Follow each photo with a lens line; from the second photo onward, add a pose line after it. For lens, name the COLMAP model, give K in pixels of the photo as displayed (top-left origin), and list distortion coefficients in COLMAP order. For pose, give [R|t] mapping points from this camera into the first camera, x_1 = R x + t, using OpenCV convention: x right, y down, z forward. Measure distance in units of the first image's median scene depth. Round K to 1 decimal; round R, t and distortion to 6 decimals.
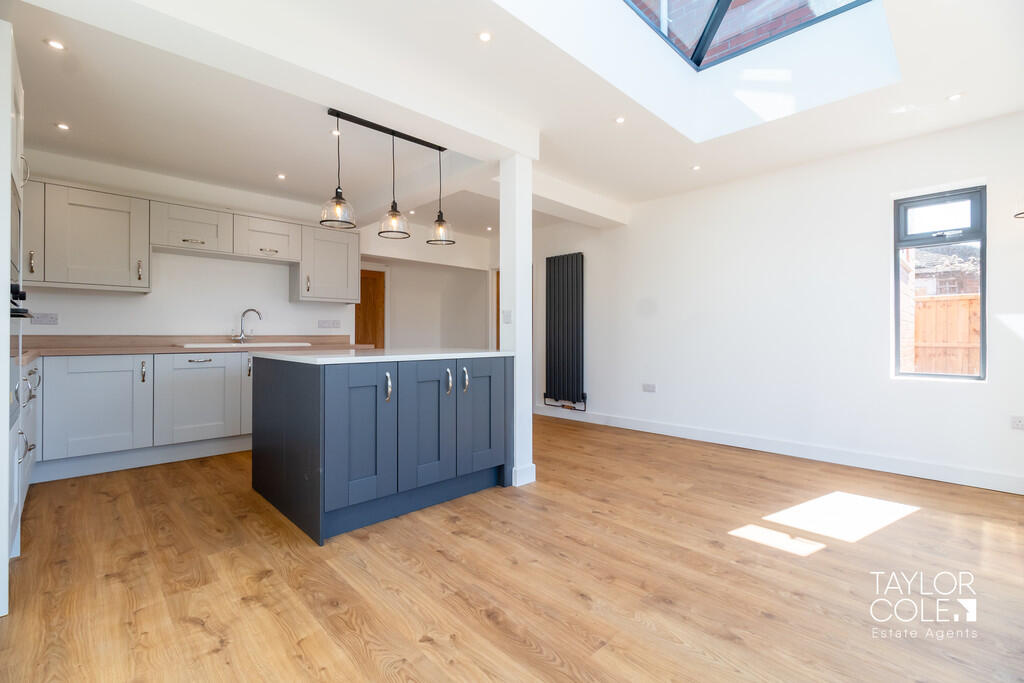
lens RADIAL K [[455.3, 0, 511.4], [0, 455.3, 333.8], [0, 0, 1]] dist [0.000194, 0.000047]
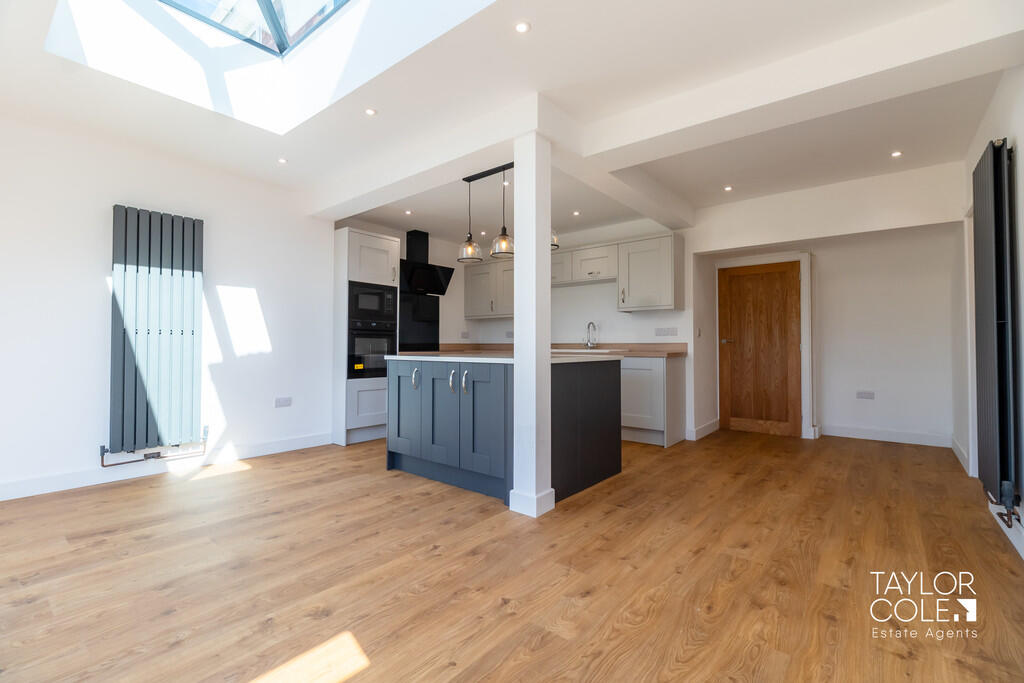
lens RADIAL K [[452.3, 0, 498.7], [0, 452.3, 338.9], [0, 0, 1]] dist [-0.000845, -0.000074]
pose [[0.101112, -0.015198, -0.994759, 1.097053], [0.001151, 0.999884, -0.015159, 0.016360], [0.994874, 0.000387, 0.101118, 1.083690]]
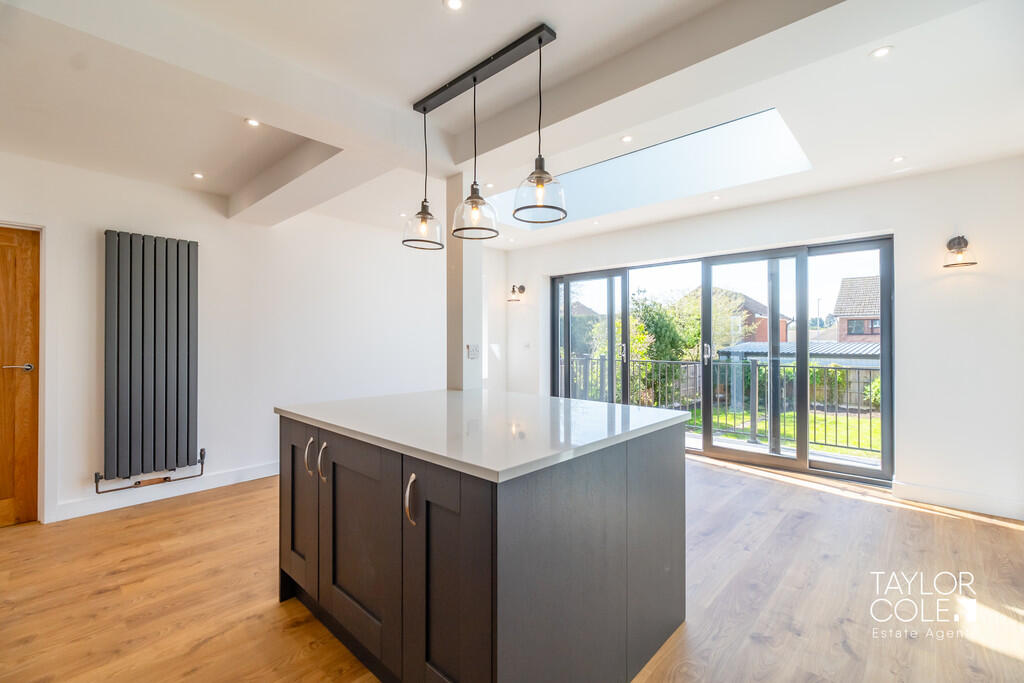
lens RADIAL K [[444.5, 0, 509.0], [0, 444.5, 338.9], [0, 0, 1]] dist [-0.002107, -0.000157]
pose [[-0.051134, 0.000658, 0.998692, -1.125081], [-0.004471, 0.999990, -0.000888, -0.078211], [-0.998682, -0.004511, -0.051130, 1.224145]]
